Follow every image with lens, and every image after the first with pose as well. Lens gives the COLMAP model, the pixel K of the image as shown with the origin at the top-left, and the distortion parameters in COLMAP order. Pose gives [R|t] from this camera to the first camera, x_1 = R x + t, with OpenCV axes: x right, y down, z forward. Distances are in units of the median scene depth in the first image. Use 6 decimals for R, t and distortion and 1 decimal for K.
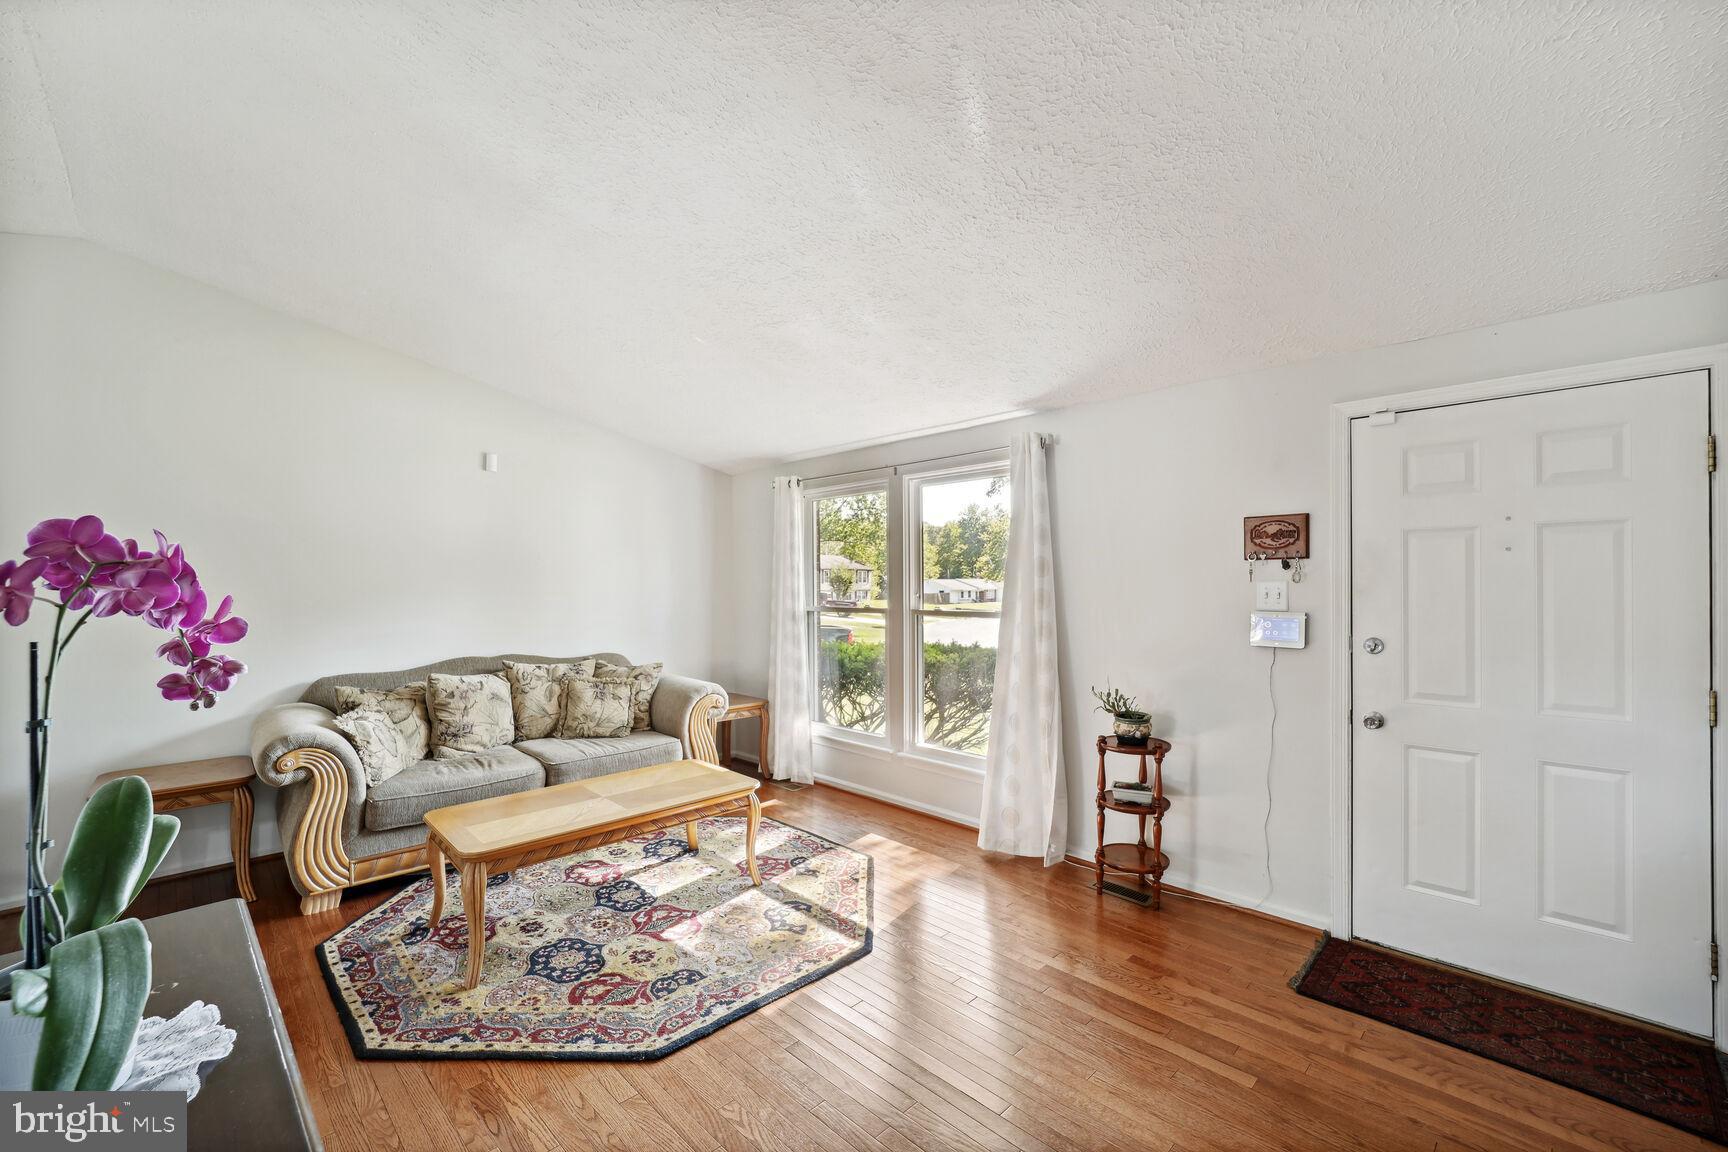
lens RADIAL K [[700.6, 0, 900.8], [0, 700.6, 599.3], [0, 0, 1]] dist [-0.013012, -0.001035]
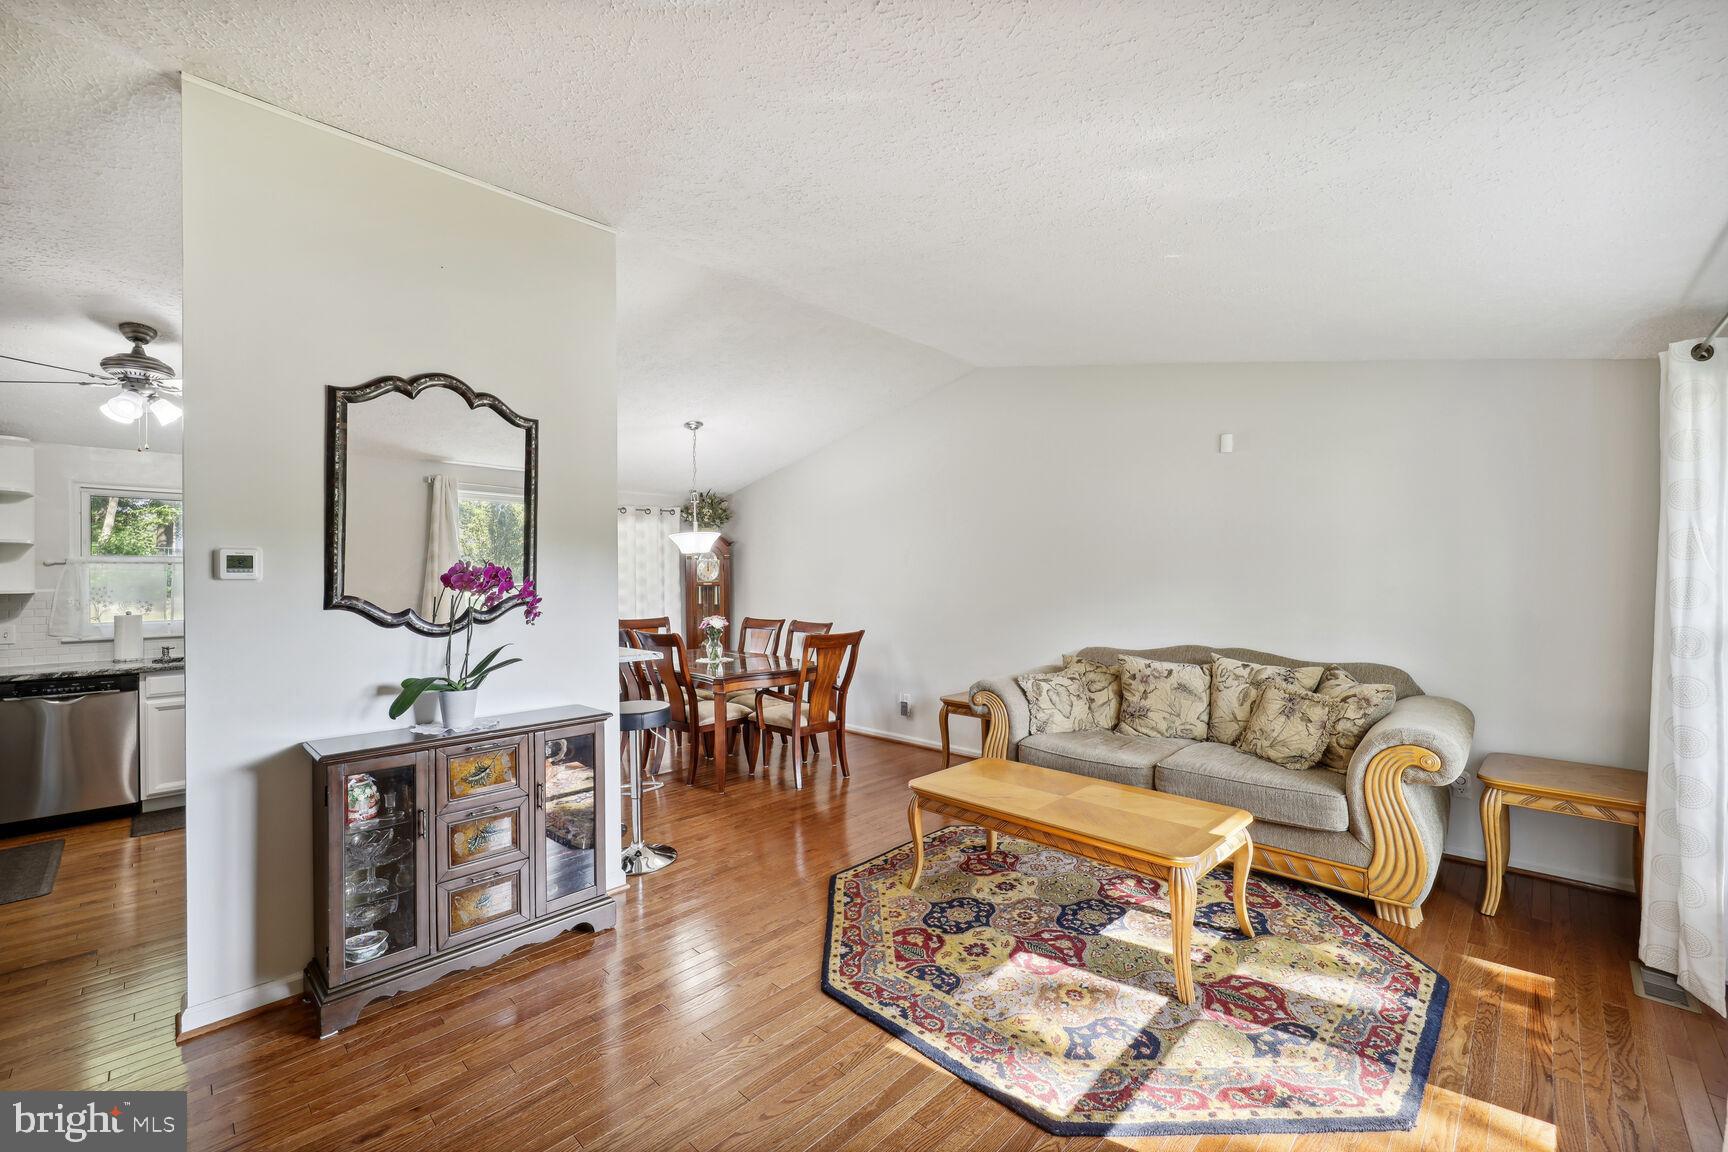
lens RADIAL K [[700.6, 0, 832.7], [0, 700.6, 576.3], [0, 0, 1]] dist [-0.013012, -0.001035]
pose [[-0.041974, 0.004098, -0.999110, 0.511630], [-0.013481, 0.999898, 0.004667, -0.017761], [0.999028, 0.013664, -0.041914, 0.675961]]
